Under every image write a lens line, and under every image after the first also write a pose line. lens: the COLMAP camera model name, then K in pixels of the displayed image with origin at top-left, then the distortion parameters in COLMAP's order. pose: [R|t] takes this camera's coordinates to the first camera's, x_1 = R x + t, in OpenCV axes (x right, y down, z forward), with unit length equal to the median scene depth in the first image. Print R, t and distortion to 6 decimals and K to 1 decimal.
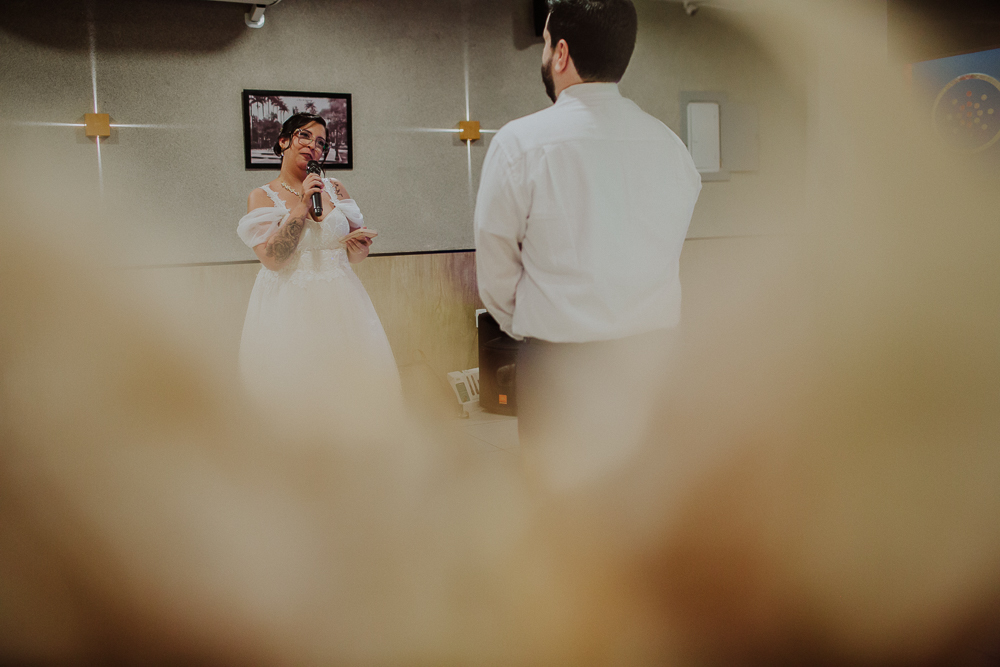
lens RADIAL K [[968.4, 0, 495.7], [0, 968.4, 332.1], [0, 0, 1]] dist [-0.041581, 0.000000]
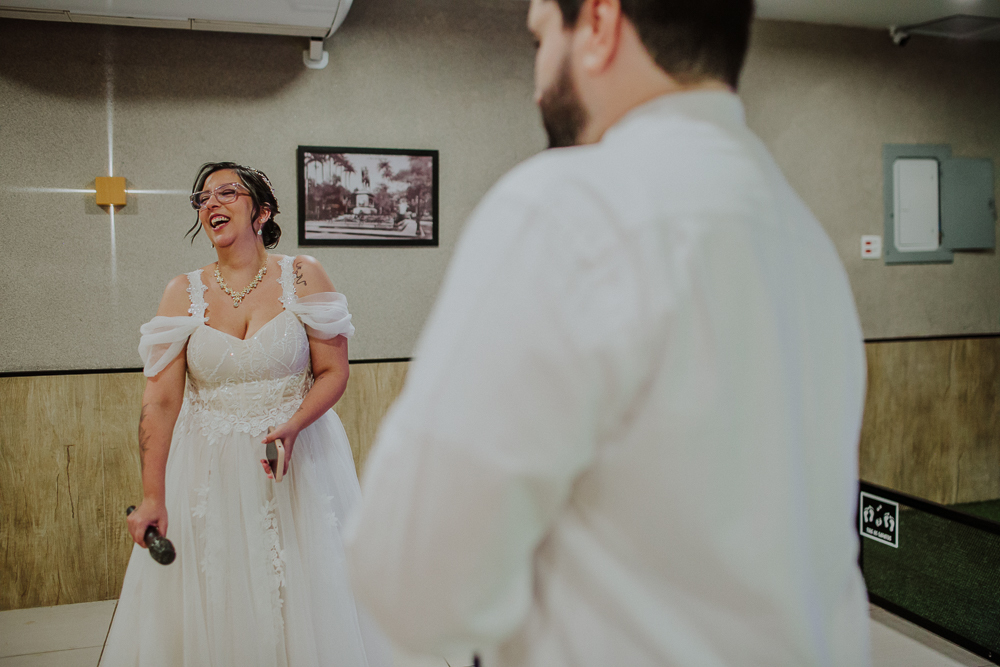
lens RADIAL K [[968.4, 0, 499.8], [0, 968.4, 339.5], [0, 0, 1]] dist [-0.041581, 0.000000]
pose [[0.980759, 0.019457, -0.194250, 0.055735], [-0.032483, 0.997415, -0.064102, -0.048297], [0.192501, 0.069179, 0.978855, 0.268181]]
